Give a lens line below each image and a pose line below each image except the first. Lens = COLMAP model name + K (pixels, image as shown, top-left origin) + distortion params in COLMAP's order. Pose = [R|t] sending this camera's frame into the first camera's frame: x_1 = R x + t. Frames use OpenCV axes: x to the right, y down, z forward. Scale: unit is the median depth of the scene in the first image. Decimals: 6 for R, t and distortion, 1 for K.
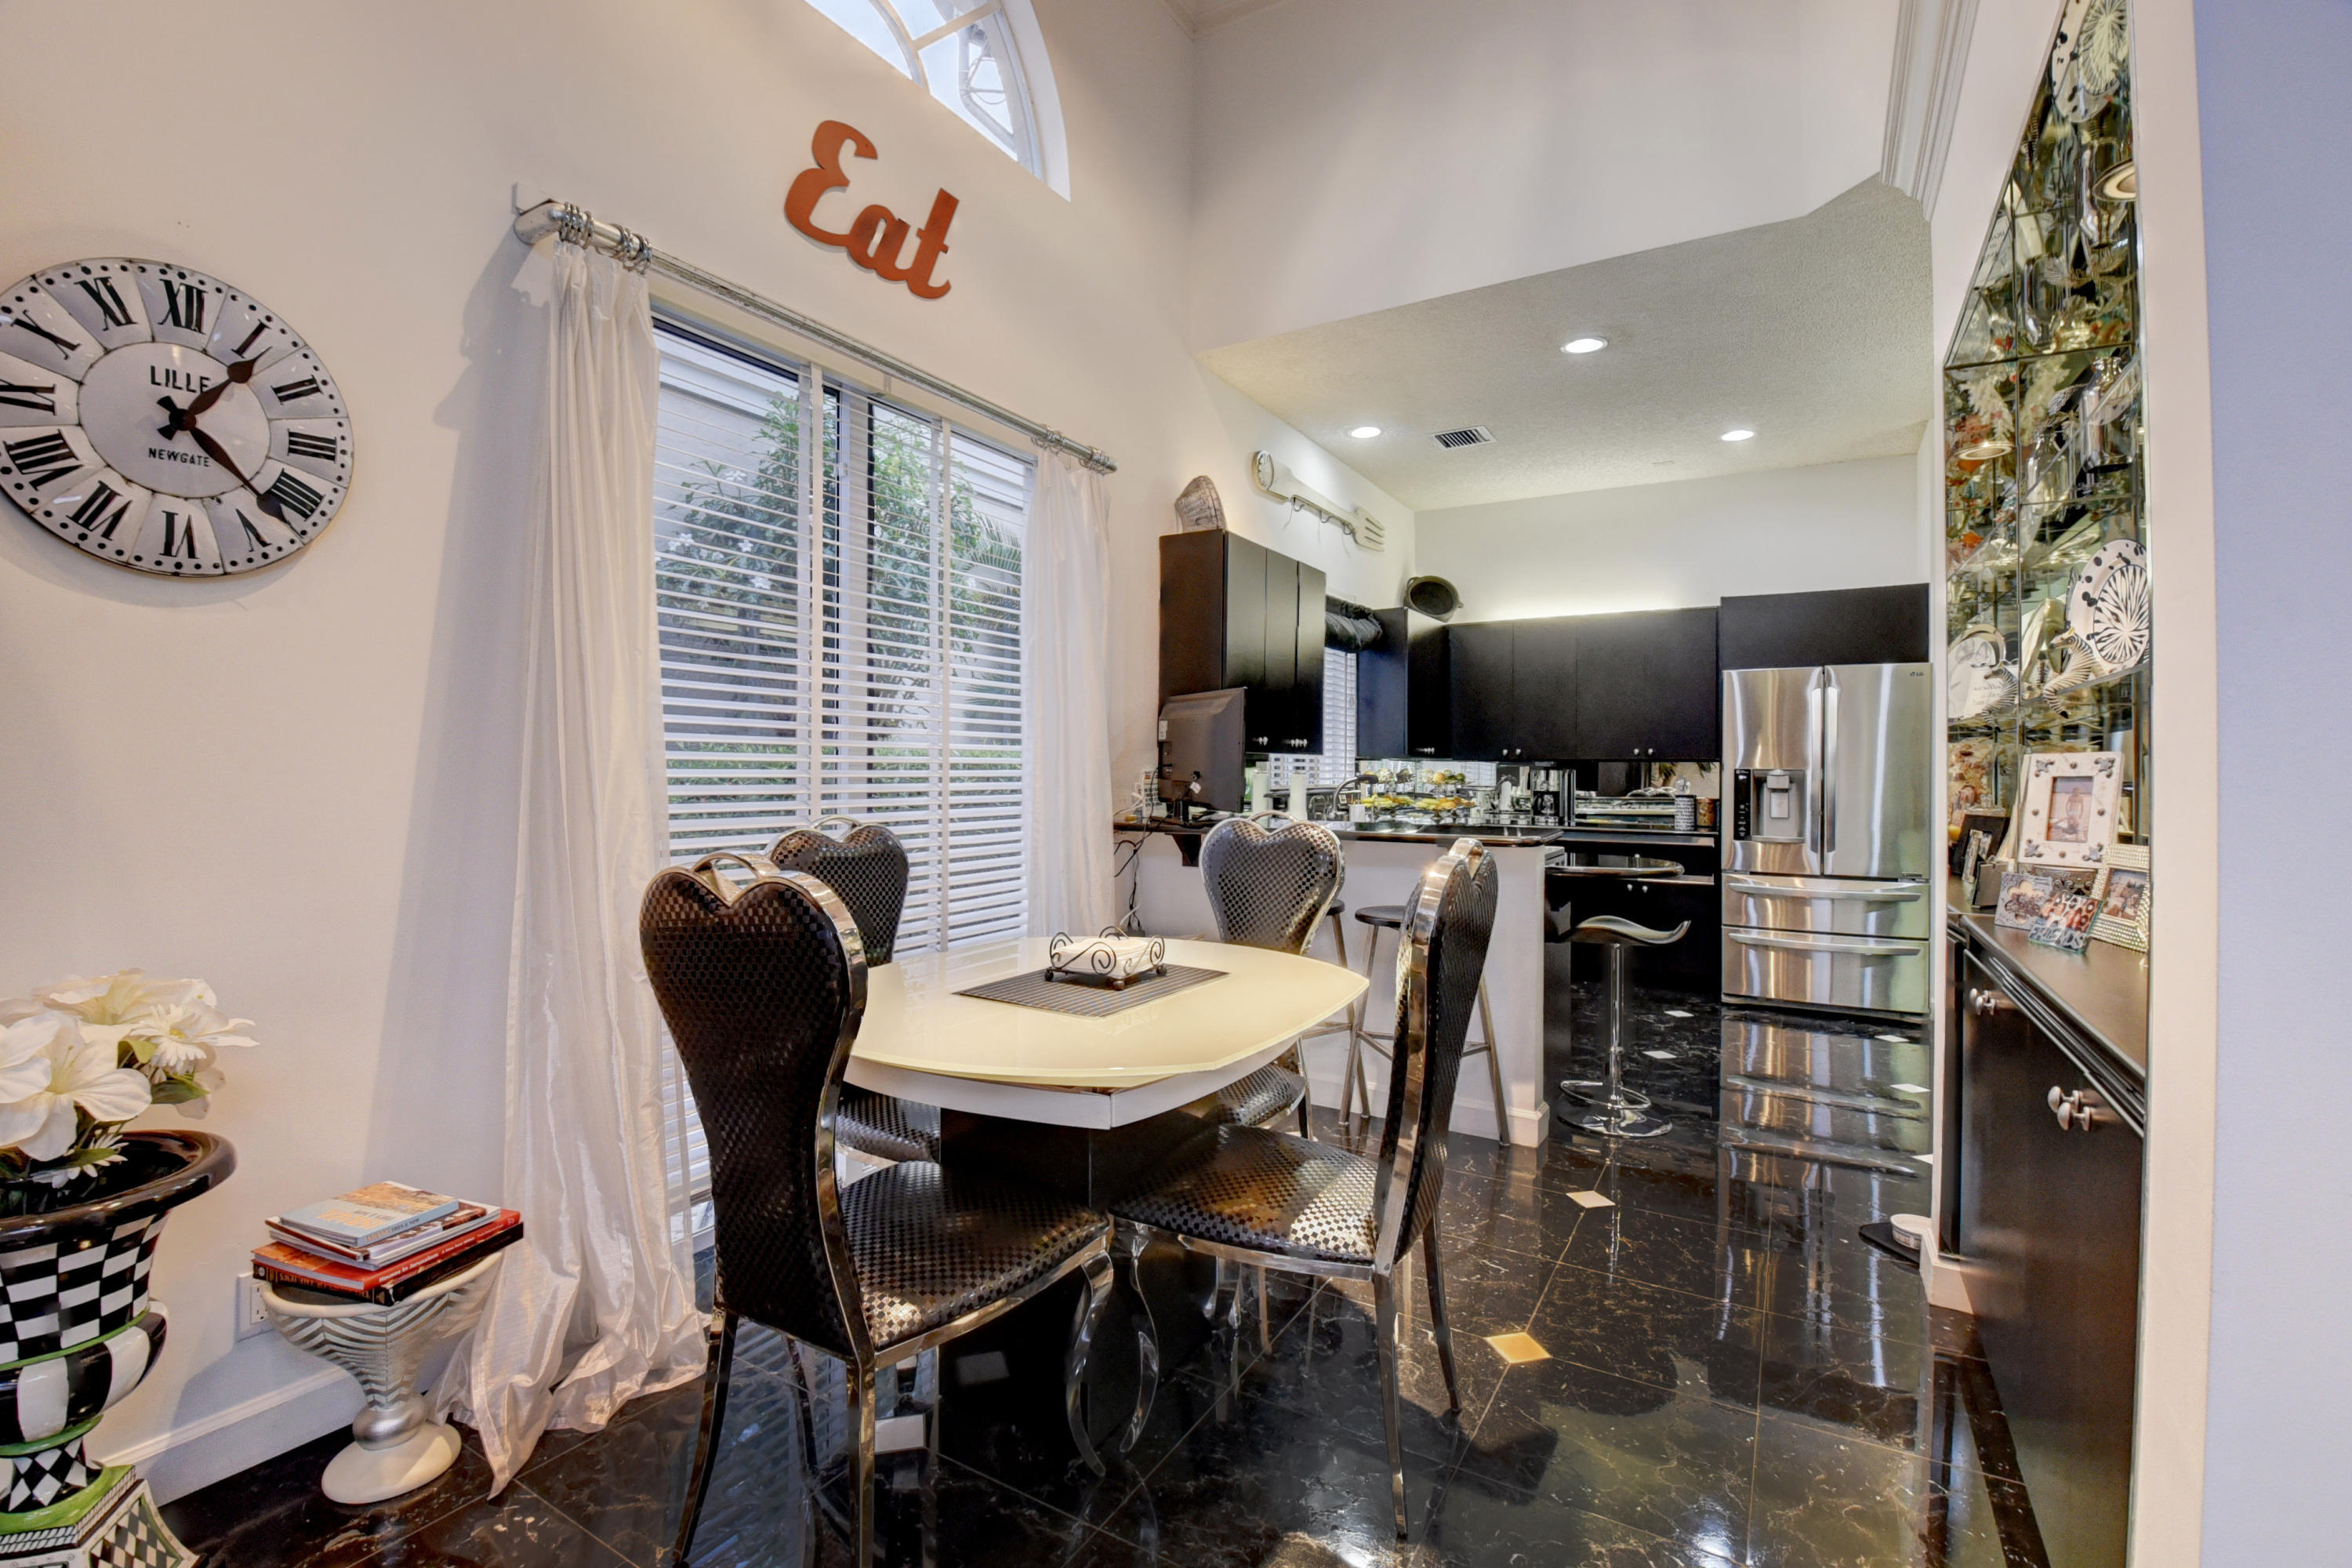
lens RADIAL K [[1027.6, 0, 1151.9], [0, 1027.6, 767.1], [0, 0, 1]] dist [-0.002628, -0.012986]
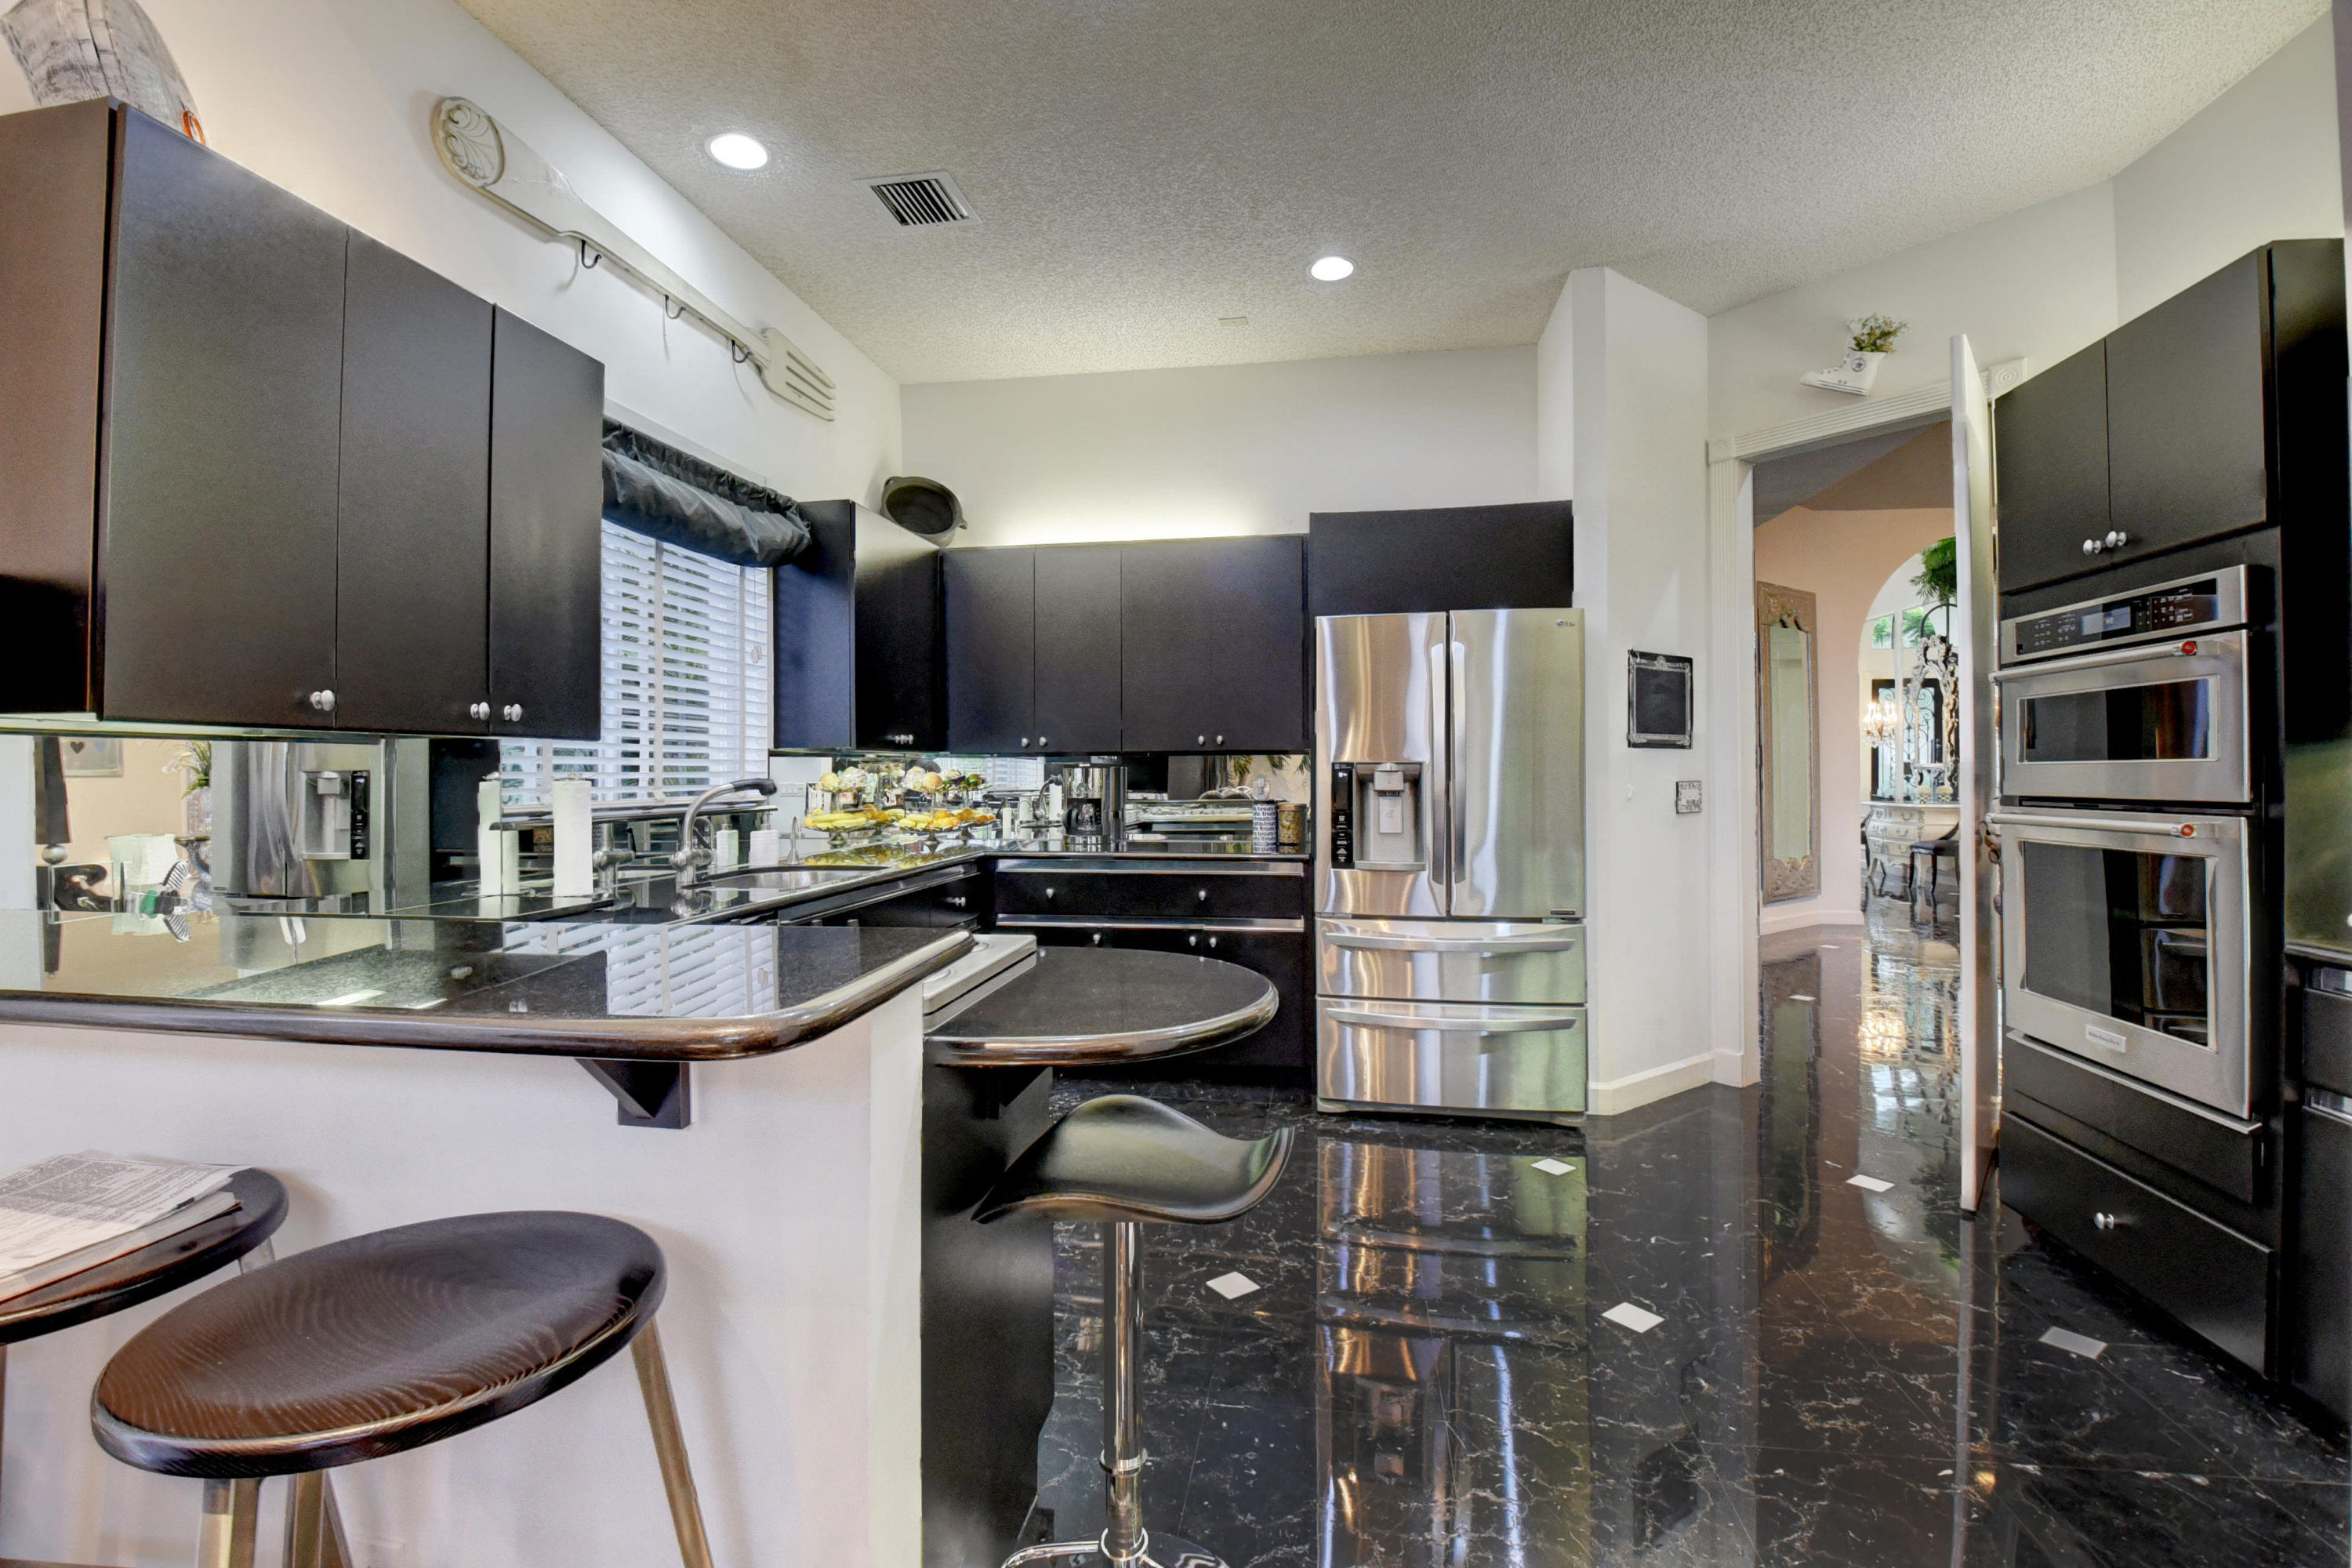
lens RADIAL K [[1027.6, 0, 1195.1], [0, 1027.6, 771.3], [0, 0, 1]] dist [-0.002628, -0.012986]
pose [[0.914651, -0.012121, 0.404063, 0.202414], [0.010526, 0.999926, 0.006170, 0.002363], [-0.404108, -0.001390, 0.914710, 0.396514]]
